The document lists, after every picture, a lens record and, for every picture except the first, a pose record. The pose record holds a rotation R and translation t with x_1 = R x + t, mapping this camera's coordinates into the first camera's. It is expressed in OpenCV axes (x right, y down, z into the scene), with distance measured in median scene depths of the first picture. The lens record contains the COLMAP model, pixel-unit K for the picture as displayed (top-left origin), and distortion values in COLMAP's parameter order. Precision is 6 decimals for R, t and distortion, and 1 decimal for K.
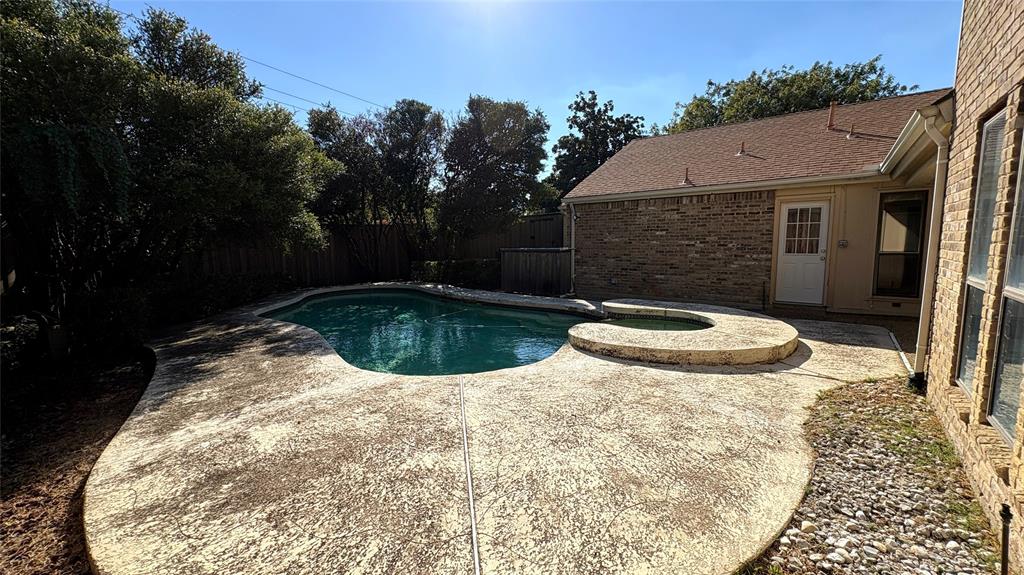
lens RADIAL K [[407.8, 0, 513.6], [0, 407.8, 285.6], [0, 0, 1]] dist [-0.001890, 0.000086]
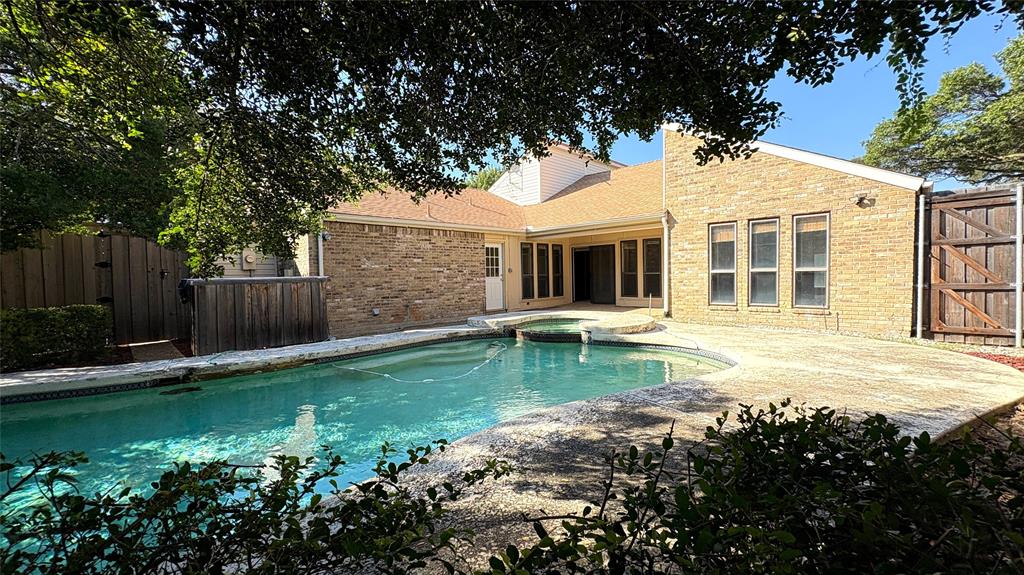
lens RADIAL K [[407.8, 0, 512.0], [0, 407.8, 287.5], [0, 0, 1]] dist [-0.001890, 0.000086]
pose [[0.126687, -0.022181, 0.991695, -0.718788], [0.128324, 0.991715, 0.005789, -0.036208], [-0.983607, 0.126525, 0.128484, 0.682106]]
